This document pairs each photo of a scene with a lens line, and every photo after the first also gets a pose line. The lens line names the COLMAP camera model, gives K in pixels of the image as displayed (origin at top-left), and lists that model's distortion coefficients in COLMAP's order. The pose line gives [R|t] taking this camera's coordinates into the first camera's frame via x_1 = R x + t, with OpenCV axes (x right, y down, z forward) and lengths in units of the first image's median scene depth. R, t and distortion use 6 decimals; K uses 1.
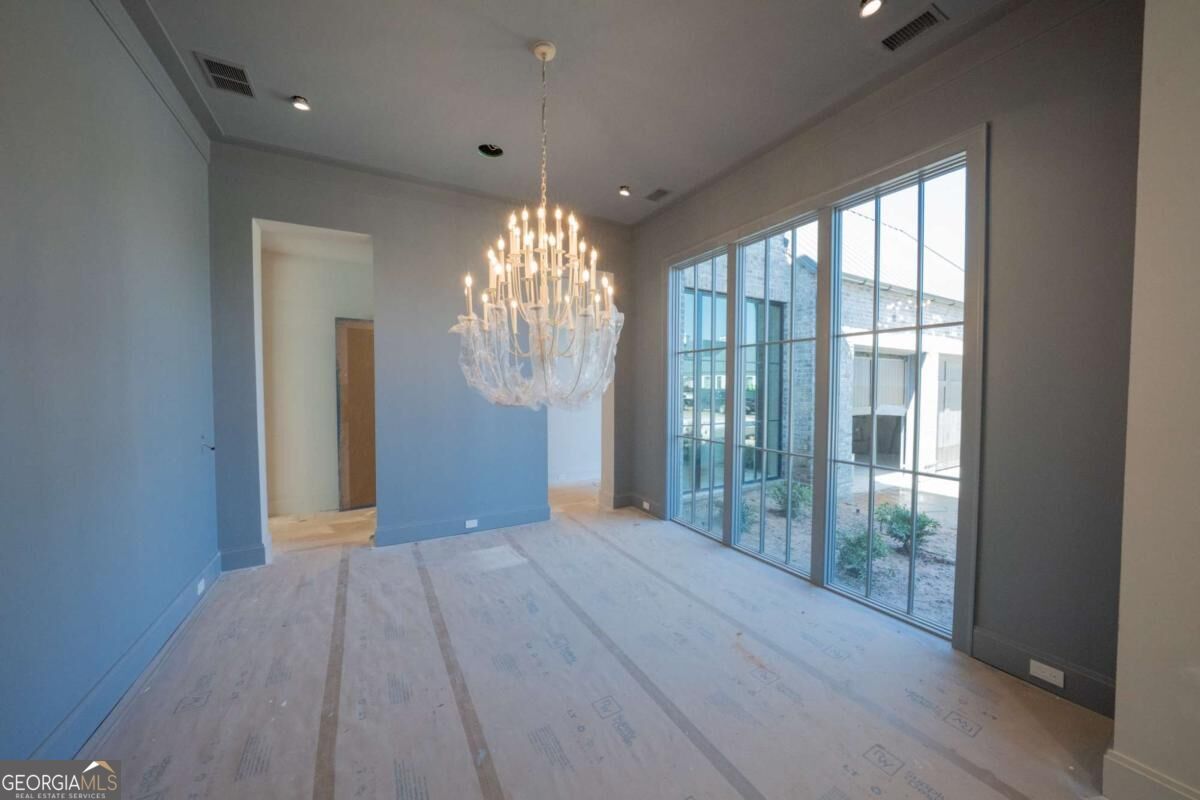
lens RADIAL K [[415.5, 0, 590.9], [0, 415.5, 398.2], [0, 0, 1]] dist [-0.010598, 0.000877]
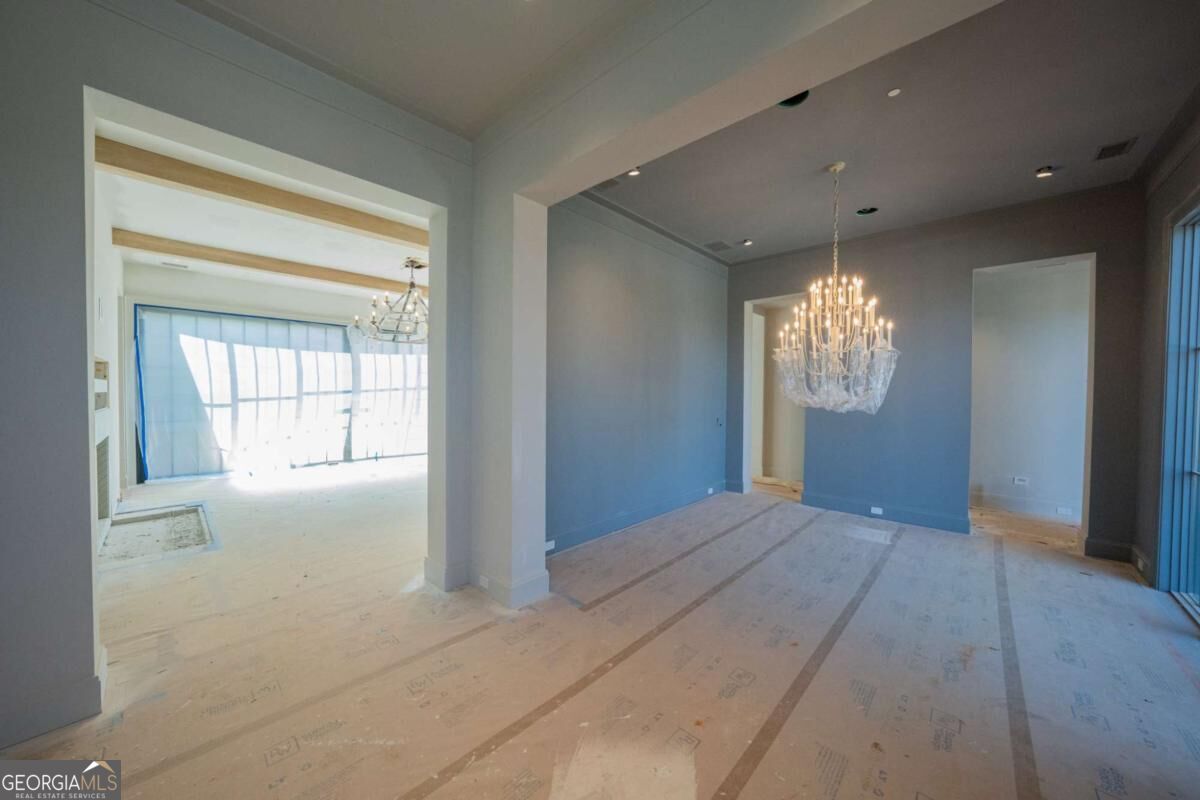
lens RADIAL K [[415.5, 0, 604.8], [0, 415.5, 399.8], [0, 0, 1]] dist [-0.010598, 0.000877]
pose [[0.317937, 0.021491, -0.947868, 0.747564], [-0.033840, 0.999363, 0.011308, -0.002922], [0.947508, 0.028481, 0.318462, -0.161336]]
